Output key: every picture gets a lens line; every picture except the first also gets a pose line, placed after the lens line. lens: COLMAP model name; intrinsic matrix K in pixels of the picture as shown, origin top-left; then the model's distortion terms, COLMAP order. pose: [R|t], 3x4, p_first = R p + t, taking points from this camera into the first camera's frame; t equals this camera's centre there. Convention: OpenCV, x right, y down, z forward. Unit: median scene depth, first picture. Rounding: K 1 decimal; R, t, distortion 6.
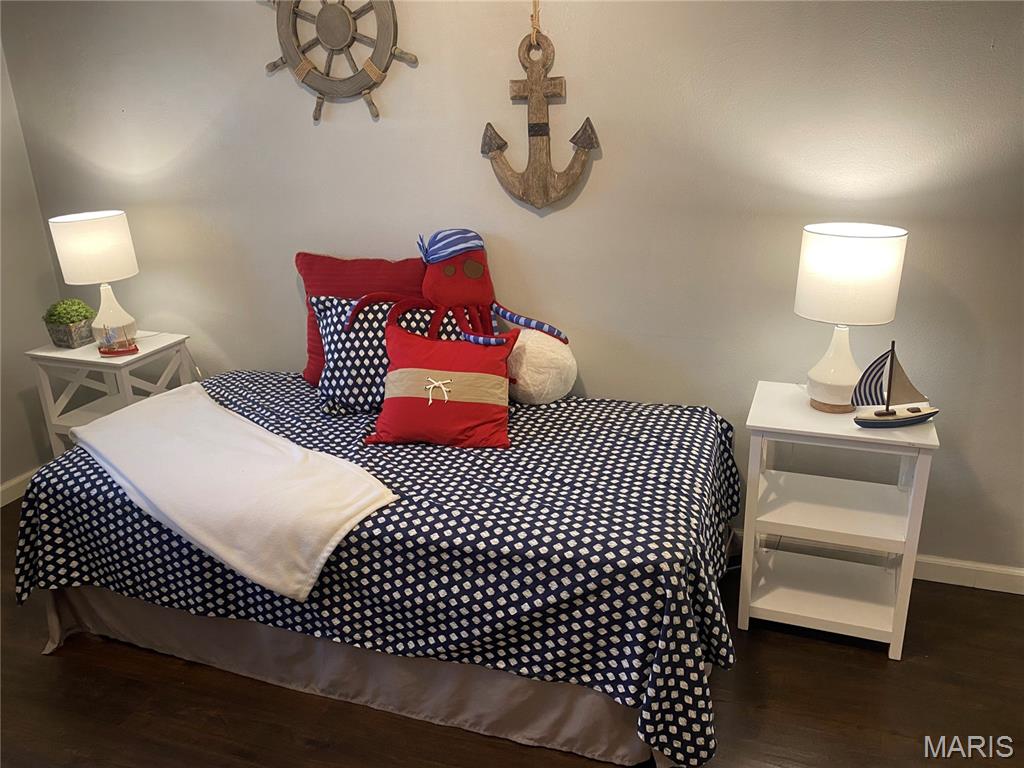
lens RADIAL K [[748.2, 0, 512.0], [0, 748.2, 384.0], [0, 0, 1]] dist [0.042619, -0.051231]
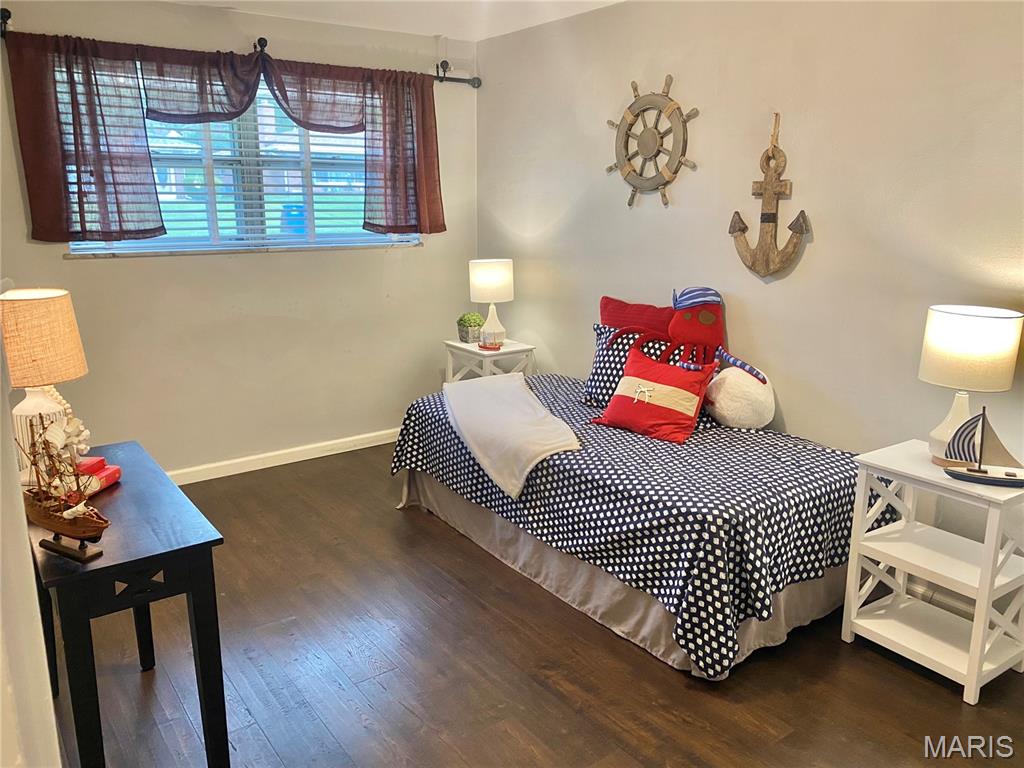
lens RADIAL K [[775.4, 0, 512.0], [0, 775.4, 384.0], [0, 0, 1]] dist [0.062052, -0.072807]
pose [[0.818528, 0.162149, -0.551108, 0.537967], [-0.220431, 0.974555, -0.040655, 0.111537], [0.530493, 0.154758, 0.833443, -0.373002]]
